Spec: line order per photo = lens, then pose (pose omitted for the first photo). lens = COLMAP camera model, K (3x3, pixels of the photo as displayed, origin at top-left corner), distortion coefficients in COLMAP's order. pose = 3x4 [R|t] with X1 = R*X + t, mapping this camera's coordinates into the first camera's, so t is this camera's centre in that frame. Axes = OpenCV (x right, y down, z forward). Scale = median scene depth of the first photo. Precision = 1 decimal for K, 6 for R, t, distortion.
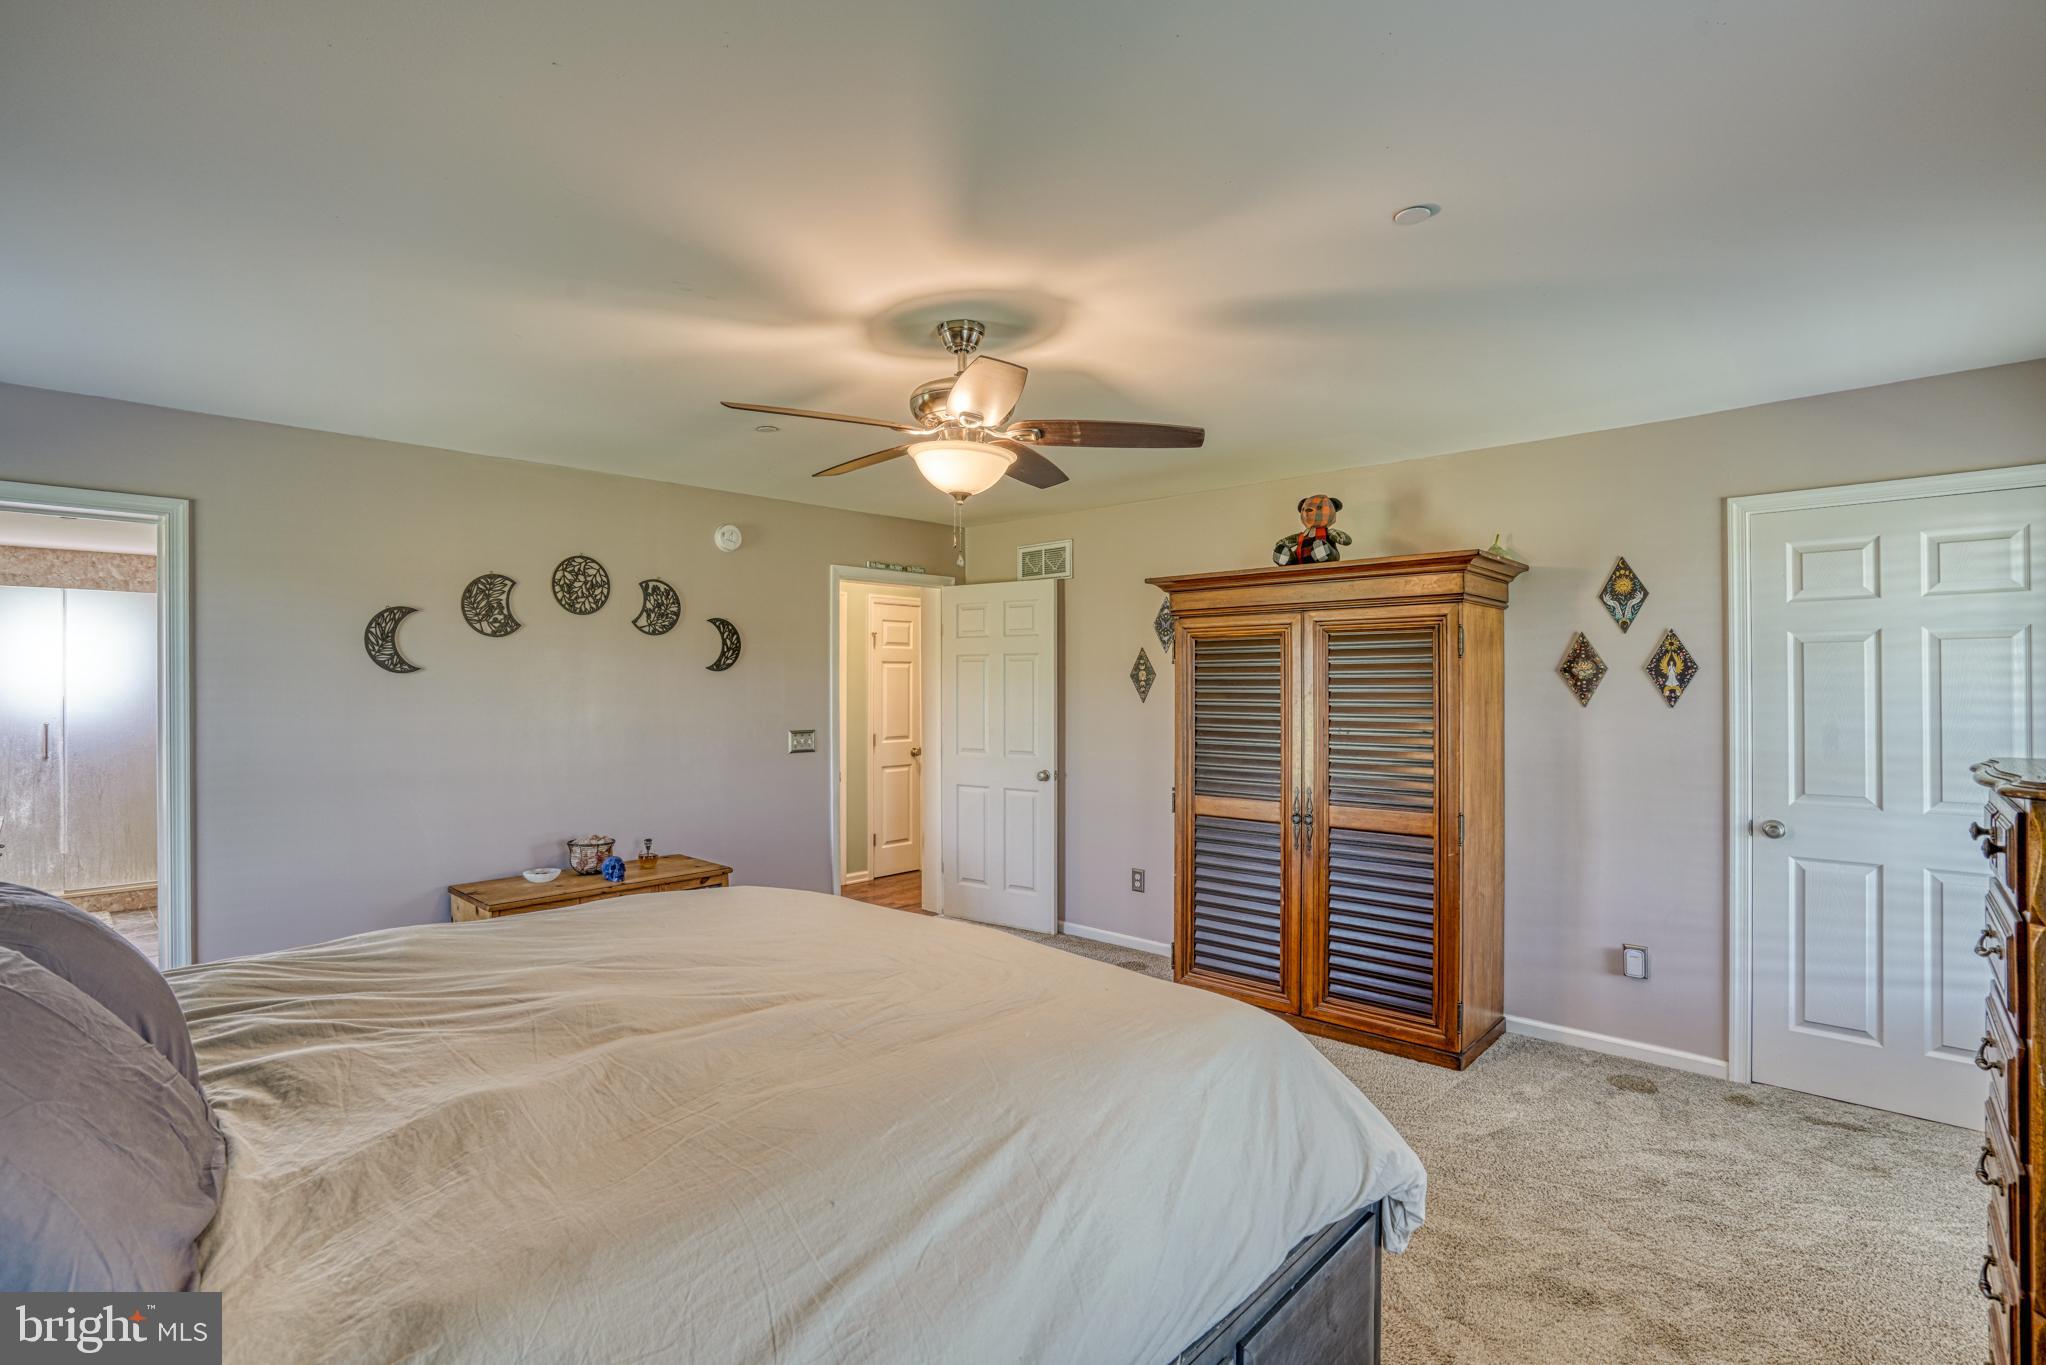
lens RADIAL K [[955.6, 0, 1009.4], [0, 955.6, 677.0], [0, 0, 1]] dist [-0.045598, 0.016388]
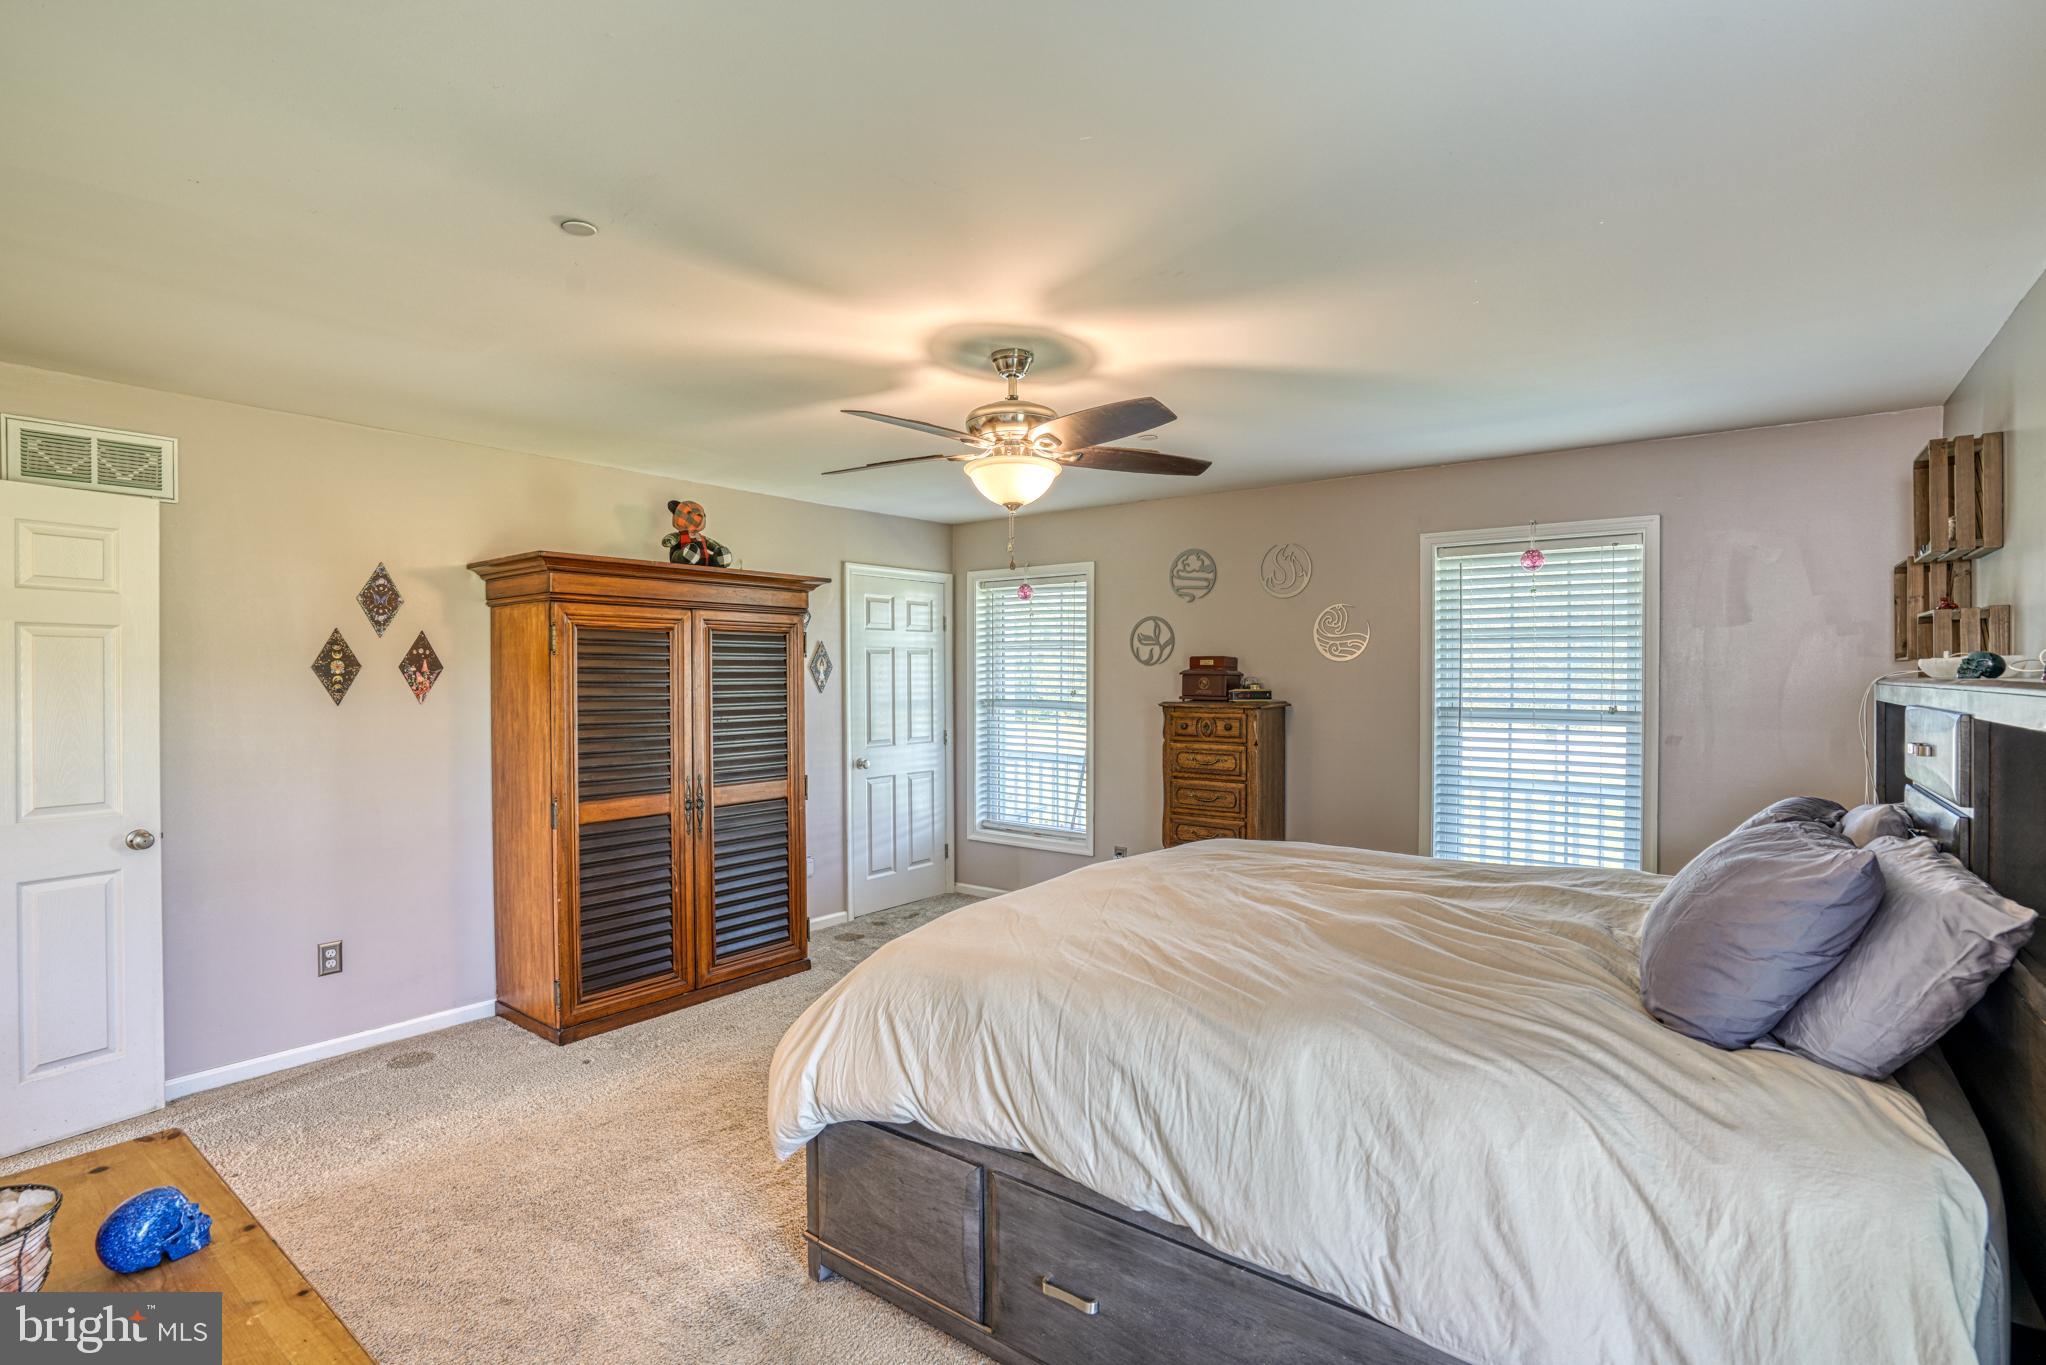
lens RADIAL K [[955.6, 0, 1020.0], [0, 955.6, 686.3], [0, 0, 1]] dist [-0.045598, 0.016388]
pose [[-0.079228, -0.006491, 0.996835, -0.714205], [-0.000276, 0.999979, 0.006490, 0.009326], [-0.996856, 0.000240, -0.079229, 0.660800]]
